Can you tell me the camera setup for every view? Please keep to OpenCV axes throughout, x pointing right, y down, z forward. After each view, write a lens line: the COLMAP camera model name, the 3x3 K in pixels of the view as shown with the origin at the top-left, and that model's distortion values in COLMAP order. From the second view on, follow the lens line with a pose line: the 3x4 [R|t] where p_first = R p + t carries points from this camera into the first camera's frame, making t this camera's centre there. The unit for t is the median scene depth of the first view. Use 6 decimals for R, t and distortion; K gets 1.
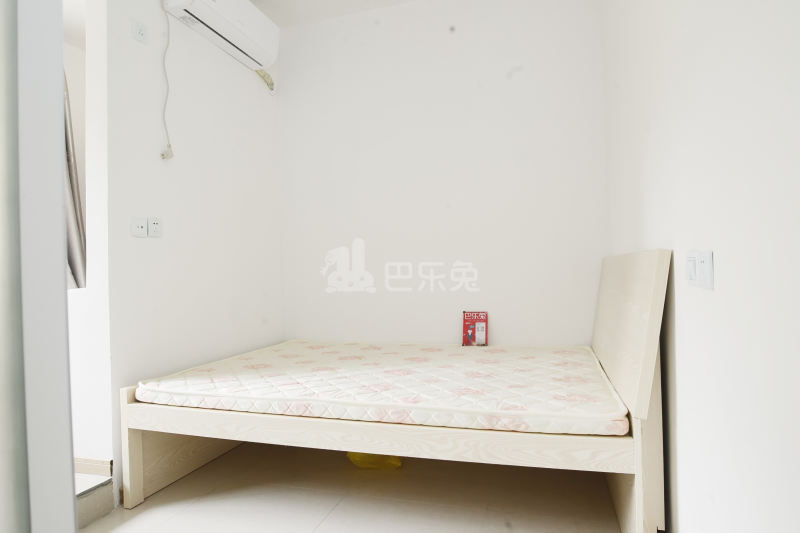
lens RADIAL K [[472.9, 0, 400.0], [0, 472.9, 266.5], [0, 0, 1]] dist [-0.033621, 0.000013]
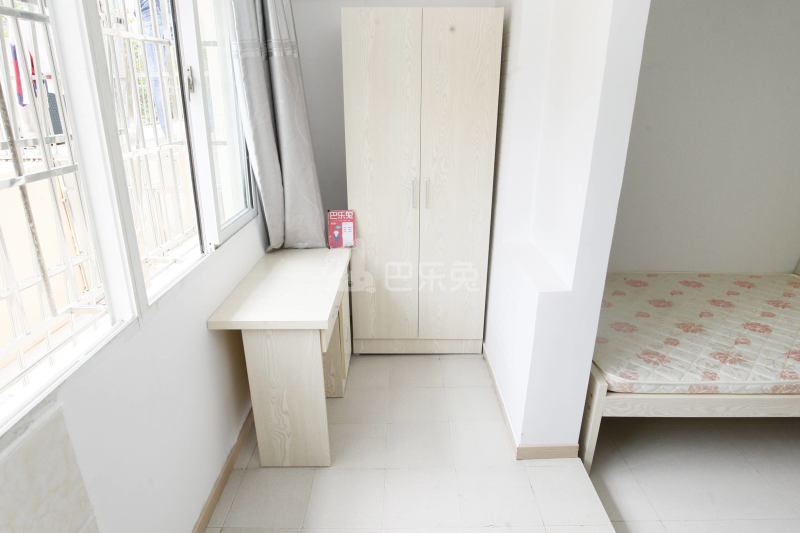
lens RADIAL K [[476.2, 0, 398.6], [0, 476.2, 266.4], [0, 0, 1]] dist [-0.025826, -0.002040]
pose [[0.953011, -0.064283, 0.296037, -1.210512], [-0.043774, 0.937748, 0.344547, -0.286603], [-0.299757, -0.341315, 0.890870, 0.289970]]
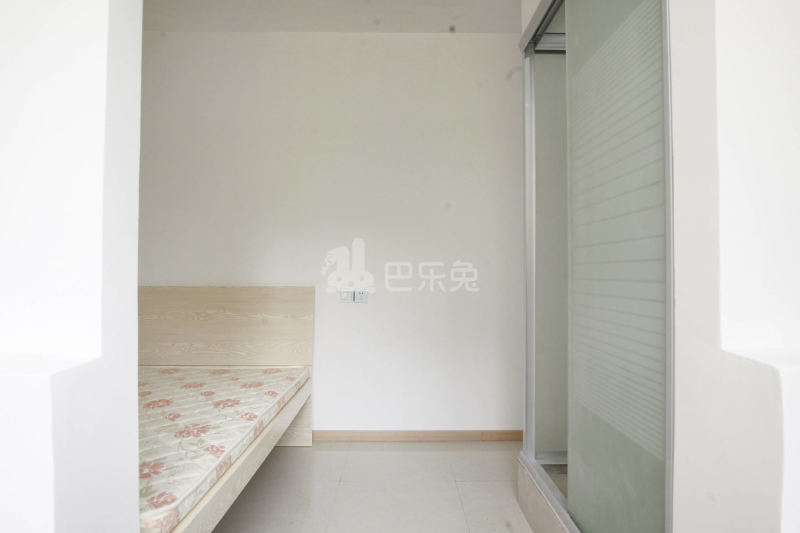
lens RADIAL K [[472.9, 0, 400.0], [0, 472.9, 266.5], [0, 0, 1]] dist [-0.033621, 0.000013]
pose [[-0.297423, 0.046832, 0.953596, -1.112105], [-0.003143, 0.998743, -0.050030, -0.013956], [-0.954741, -0.017878, -0.296902, 0.834658]]
